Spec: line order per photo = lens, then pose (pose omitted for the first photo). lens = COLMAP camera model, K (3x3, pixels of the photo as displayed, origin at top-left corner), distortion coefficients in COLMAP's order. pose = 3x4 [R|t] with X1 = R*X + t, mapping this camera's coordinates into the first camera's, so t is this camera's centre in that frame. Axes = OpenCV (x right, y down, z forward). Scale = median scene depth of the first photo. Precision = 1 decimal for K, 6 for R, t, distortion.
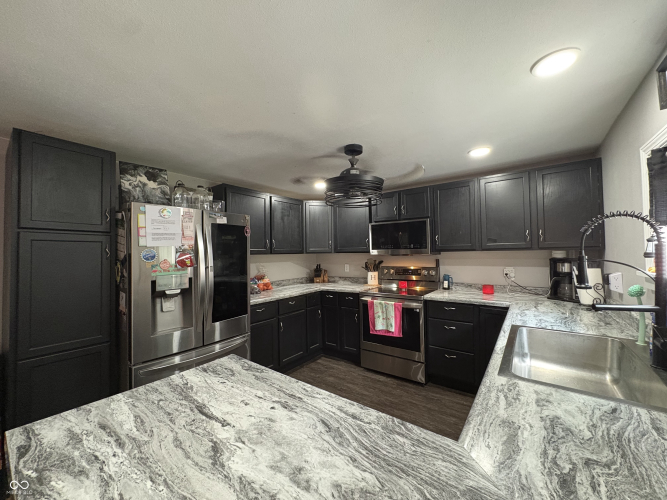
lens RADIAL K [[266.4, 0, 333.5], [0, 266.4, 250.0], [0, 0, 1]] dist [0.000695, 0.000369]
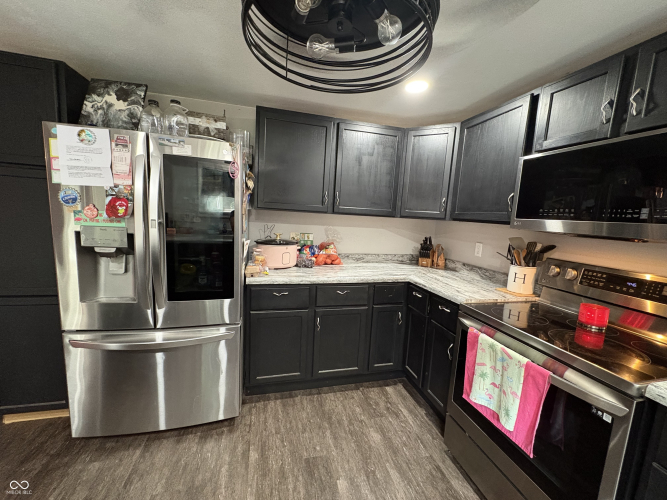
lens RADIAL K [[266.4, 0, 333.5], [0, 266.4, 250.0], [0, 0, 1]] dist [0.000695, 0.000369]
pose [[0.776973, 0.143858, -0.612877, 0.195470], [-0.062582, 0.986368, 0.152189, 0.003526], [0.626416, -0.079892, 0.775384, 0.483857]]
